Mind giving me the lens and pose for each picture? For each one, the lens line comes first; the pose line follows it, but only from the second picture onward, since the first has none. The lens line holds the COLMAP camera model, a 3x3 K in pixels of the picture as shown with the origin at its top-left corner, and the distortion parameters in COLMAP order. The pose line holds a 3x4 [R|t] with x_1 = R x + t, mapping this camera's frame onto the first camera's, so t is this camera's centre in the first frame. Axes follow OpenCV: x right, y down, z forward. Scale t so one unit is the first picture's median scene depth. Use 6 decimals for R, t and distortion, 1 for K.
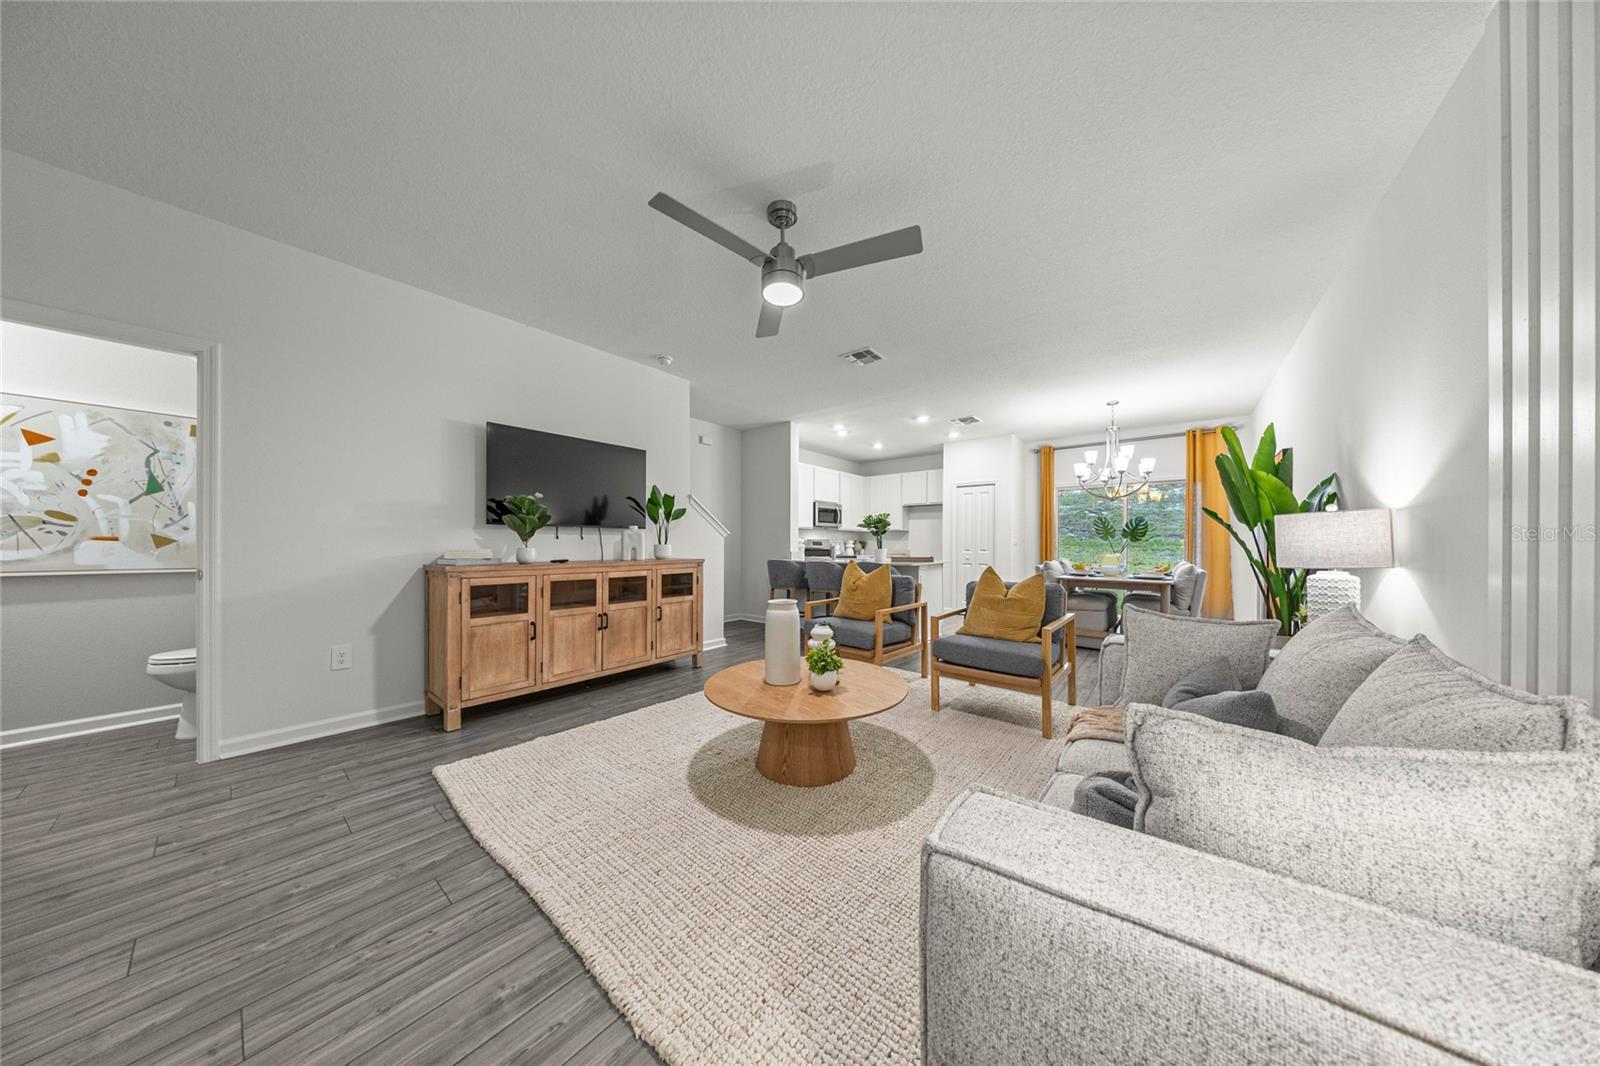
lens RADIAL K [[469.1, 0, 801.7], [0, 469.1, 543.2], [0, 0, 1]] dist [-0.001299, -0.000044]
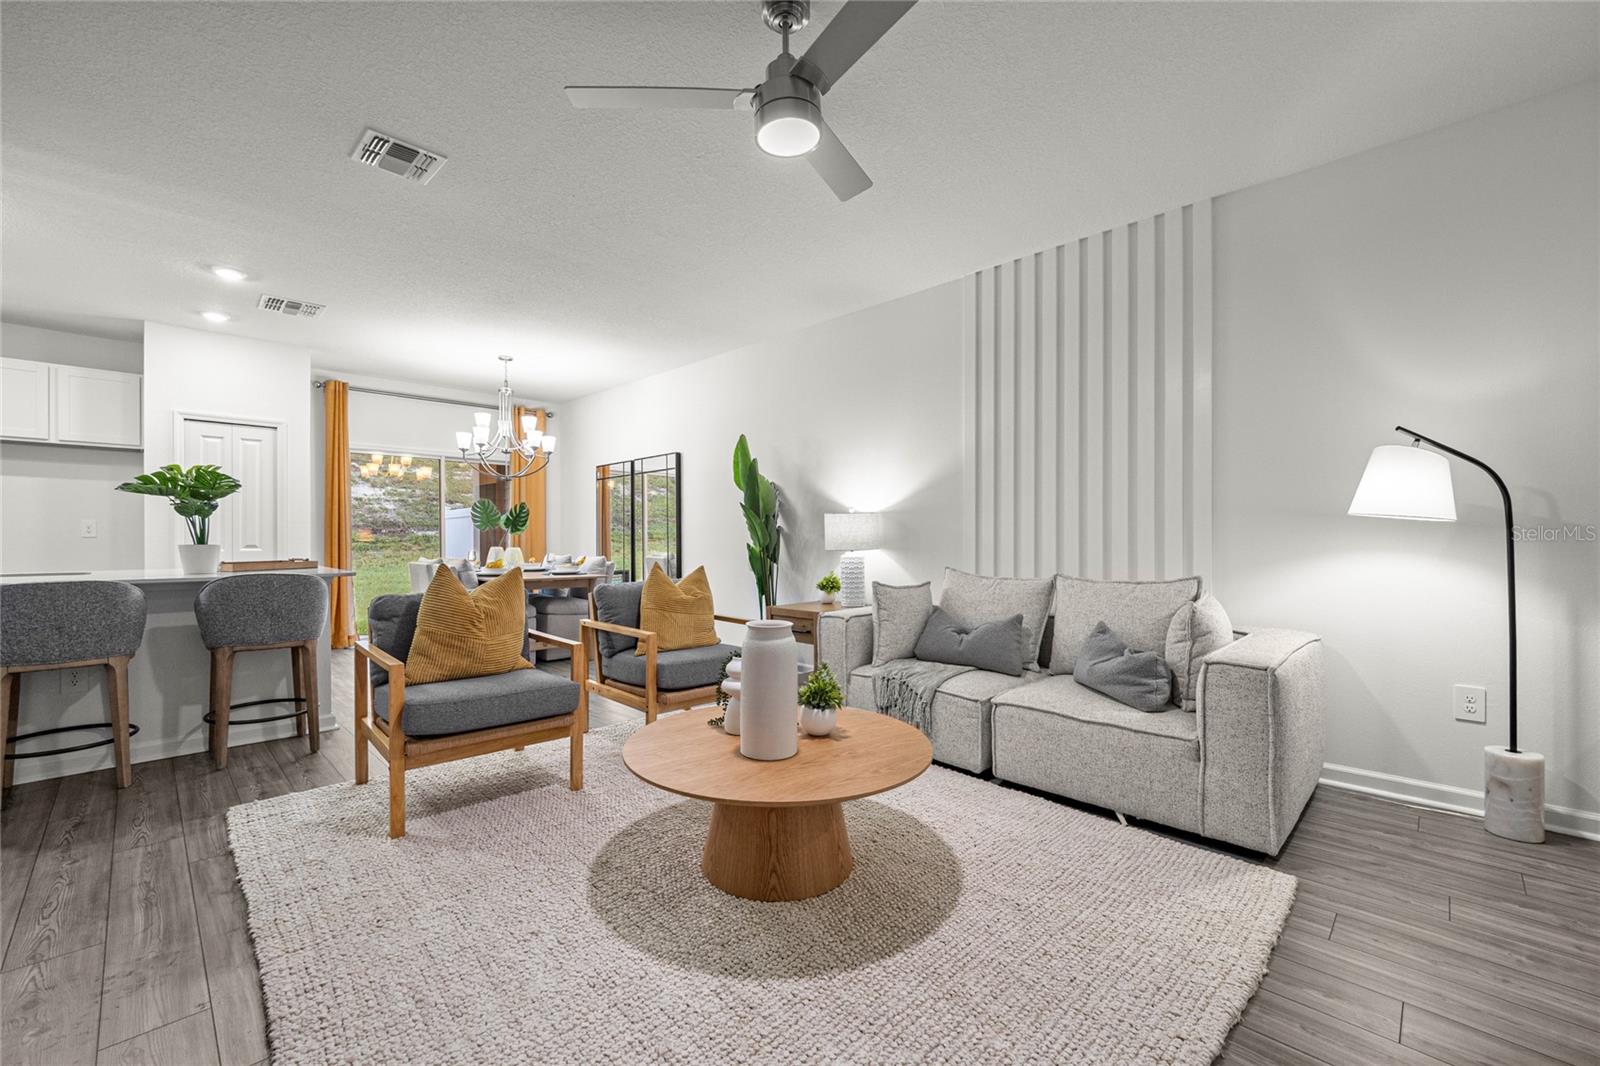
lens RADIAL K [[648.7, 0, 805.5], [0, 648.7, 539.3], [0, 0, 1]] dist [-0.003796, -0.000594]
pose [[0.094897, -0.003030, 0.995482, -0.465598], [-0.001973, 0.999993, 0.003232, 0.004861], [-0.995485, -0.002271, 0.094890, 0.454631]]
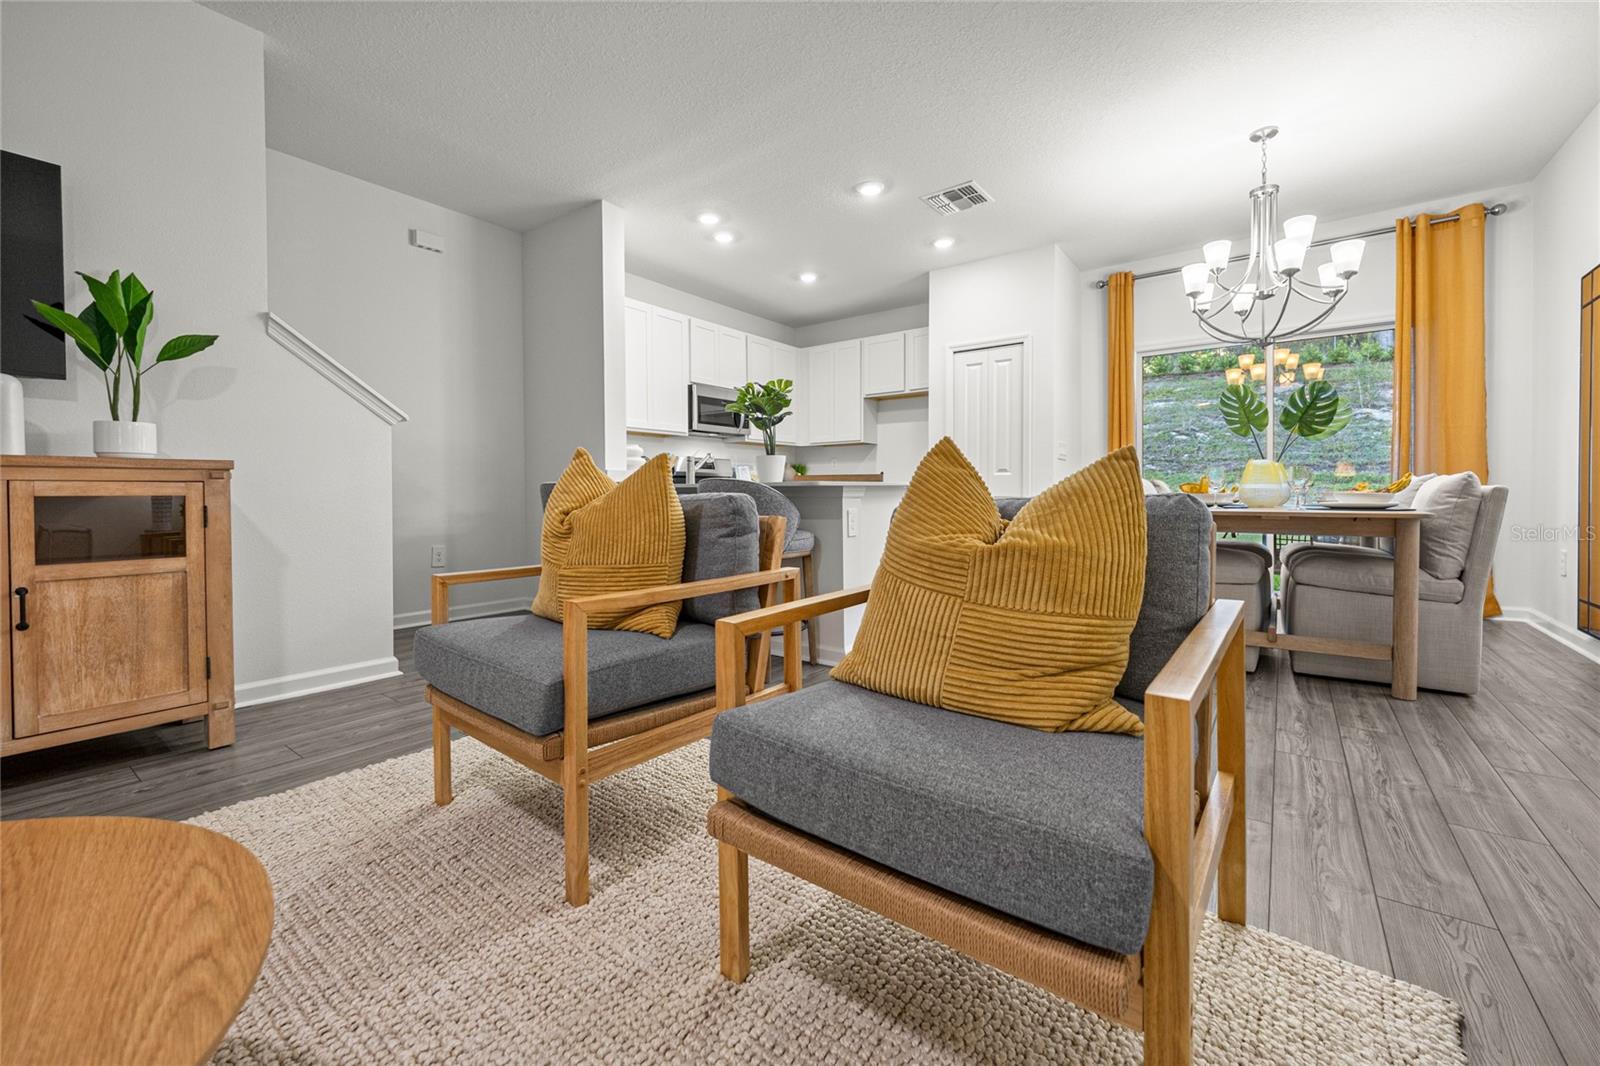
lens RADIAL K [[648.7, 0, 797.0], [0, 648.7, 502.3], [0, 0, 1]] dist [-0.003796, -0.000594]
pose [[0.999562, -0.008791, 0.028249, 0.213580], [0.008315, 0.999822, 0.016913, 0.057626], [-0.028392, -0.016670, 0.999458, 0.436521]]
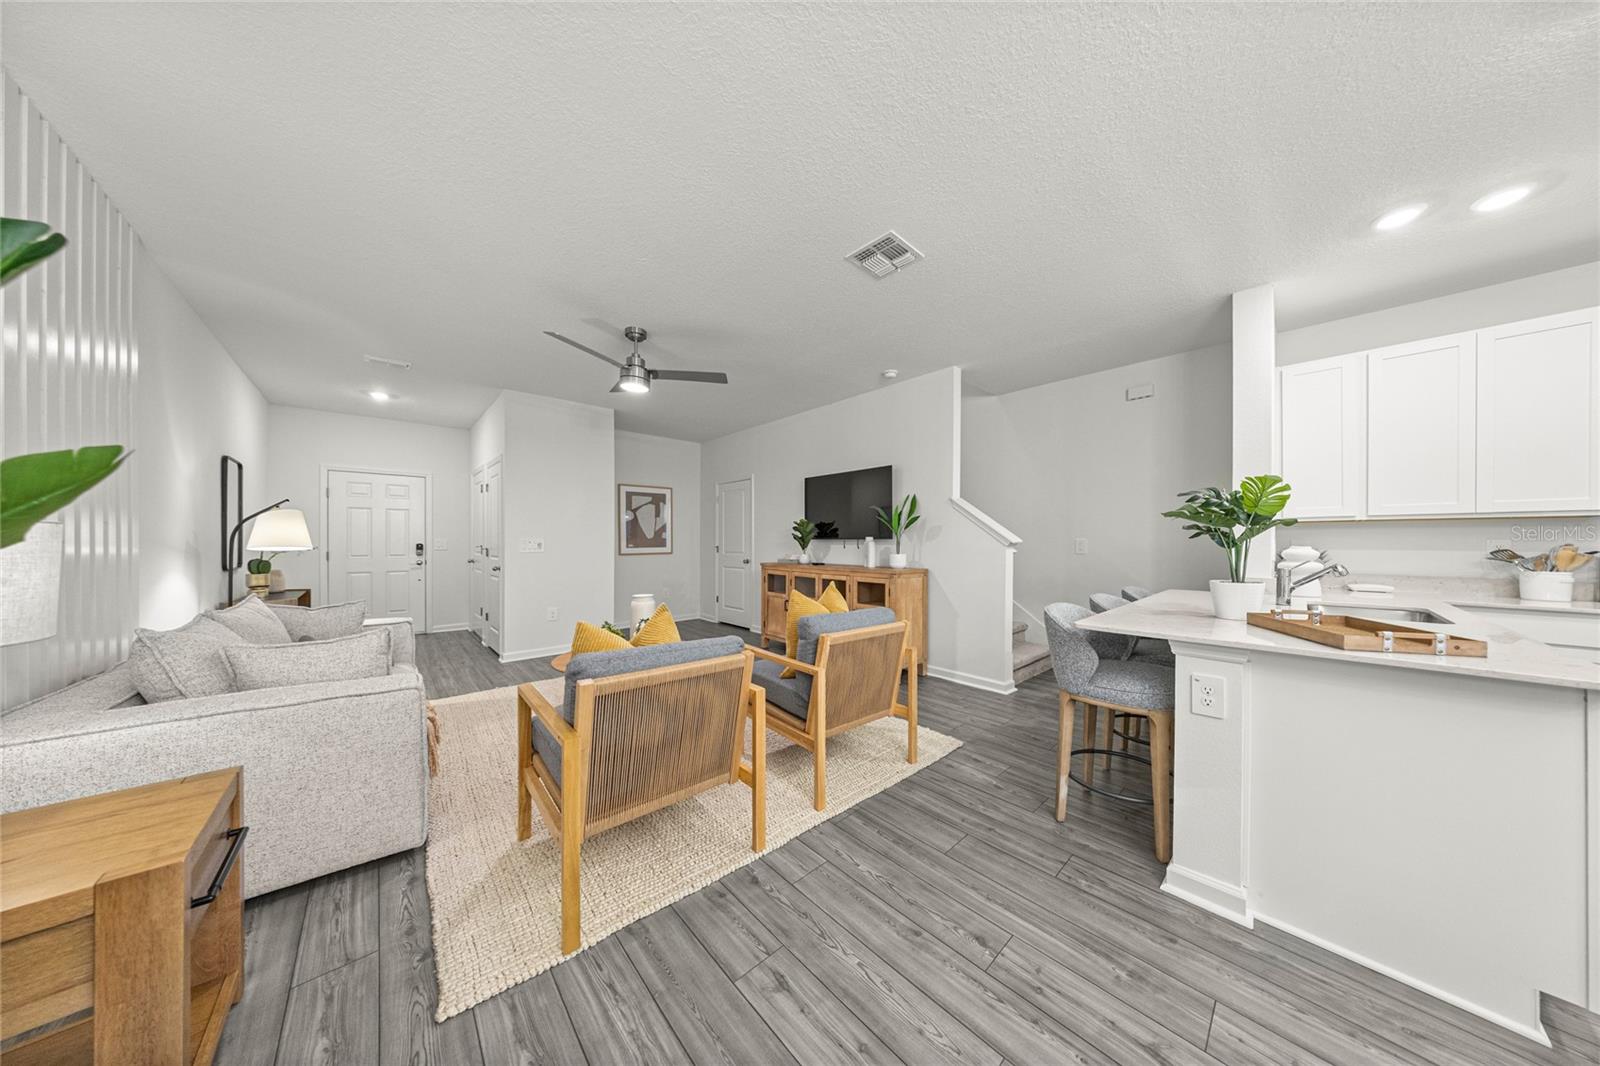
lens RADIAL K [[469.1, 0, 821.3], [0, 469.1, 531.0], [0, 0, 1]] dist [-0.001299, -0.000044]
pose [[-0.157909, -0.027700, -0.987065, 0.683427], [-0.003090, 0.999615, -0.027557, -0.016935], [0.987449, -0.001302, -0.157934, 0.934285]]
